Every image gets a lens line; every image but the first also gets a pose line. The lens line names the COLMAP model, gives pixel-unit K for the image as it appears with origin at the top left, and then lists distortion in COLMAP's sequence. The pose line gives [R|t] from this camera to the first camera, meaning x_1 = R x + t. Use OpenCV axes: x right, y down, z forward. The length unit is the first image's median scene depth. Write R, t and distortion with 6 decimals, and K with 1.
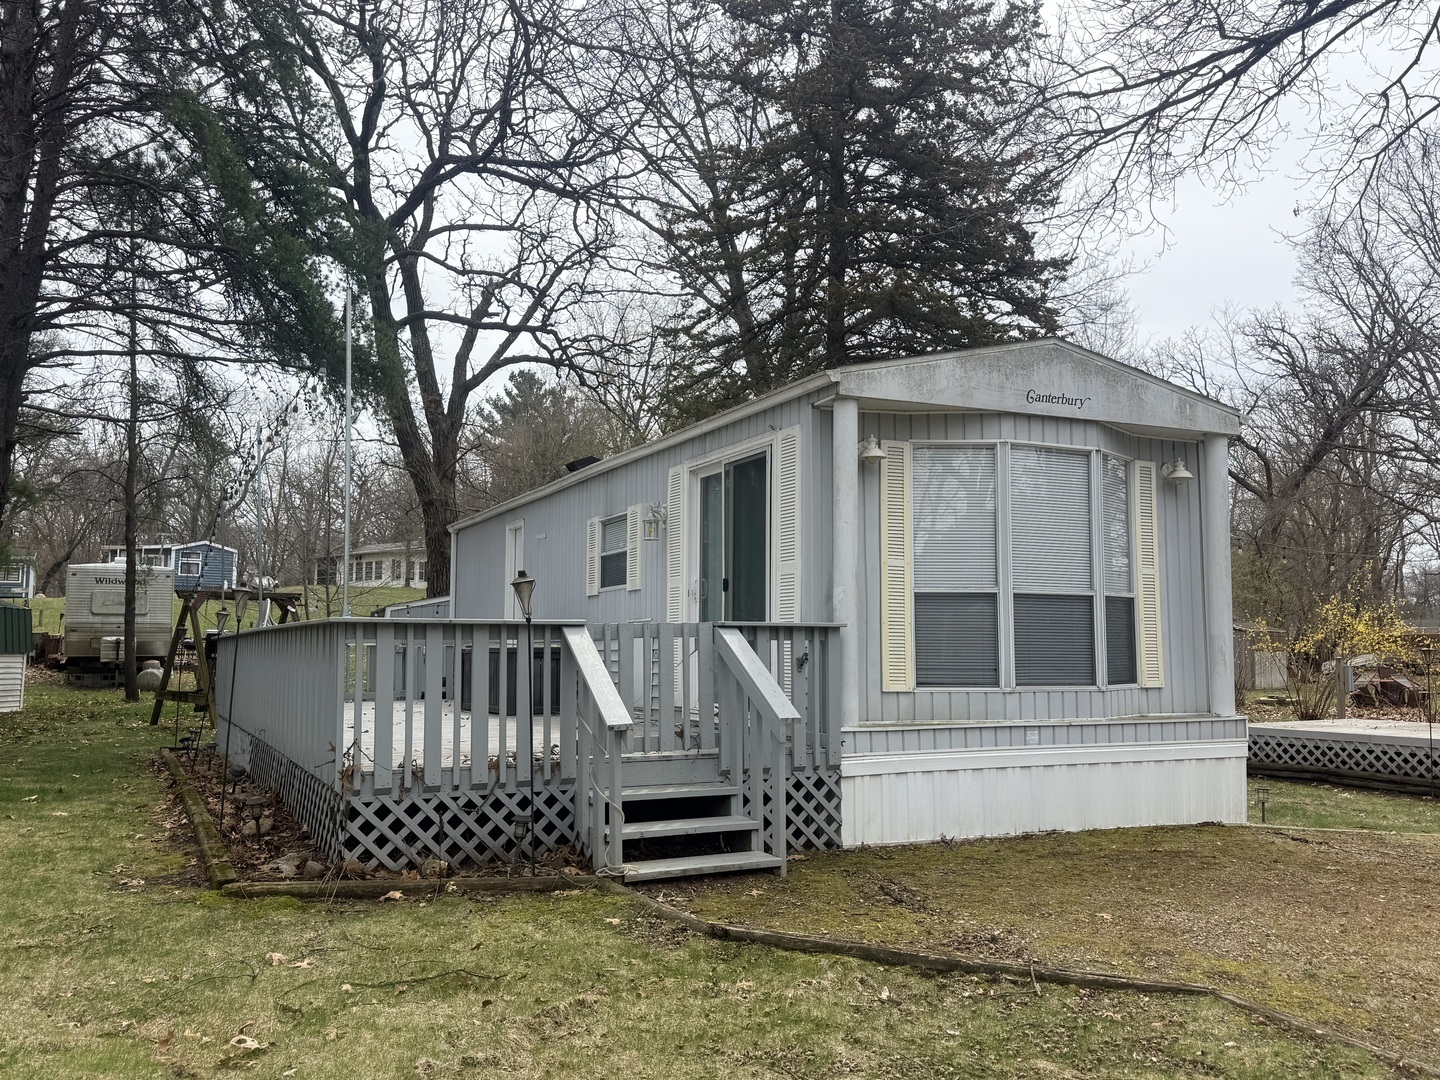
lens RADIAL K [[1219.8, 0, 720.0], [0, 1219.8, 540.0], [0, 0, 1]] dist [0.100701, -0.001190]
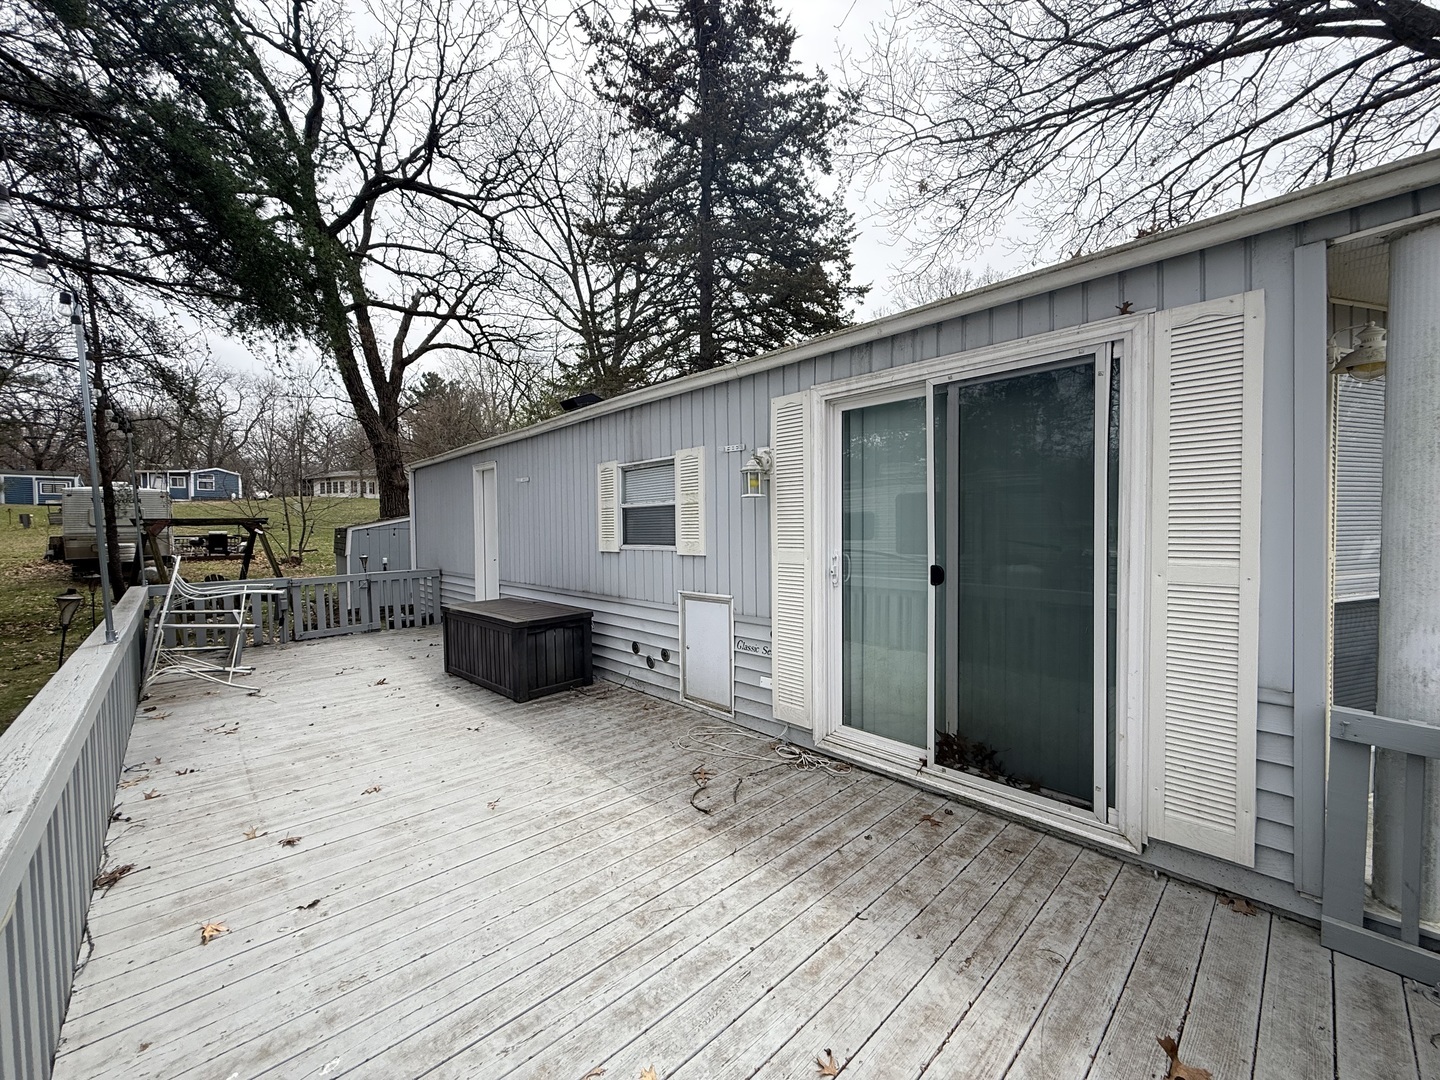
lens RADIAL K [[572.3, 0, 719.1], [0, 572.3, 542.7], [0, 0, 1]] dist [-0.001393, 0.000085]
pose [[0.952913, -0.019079, 0.302643, -0.067951], [-0.017809, 0.992775, 0.118659, -0.004946], [-0.302720, -0.118461, 0.945689, 0.260857]]
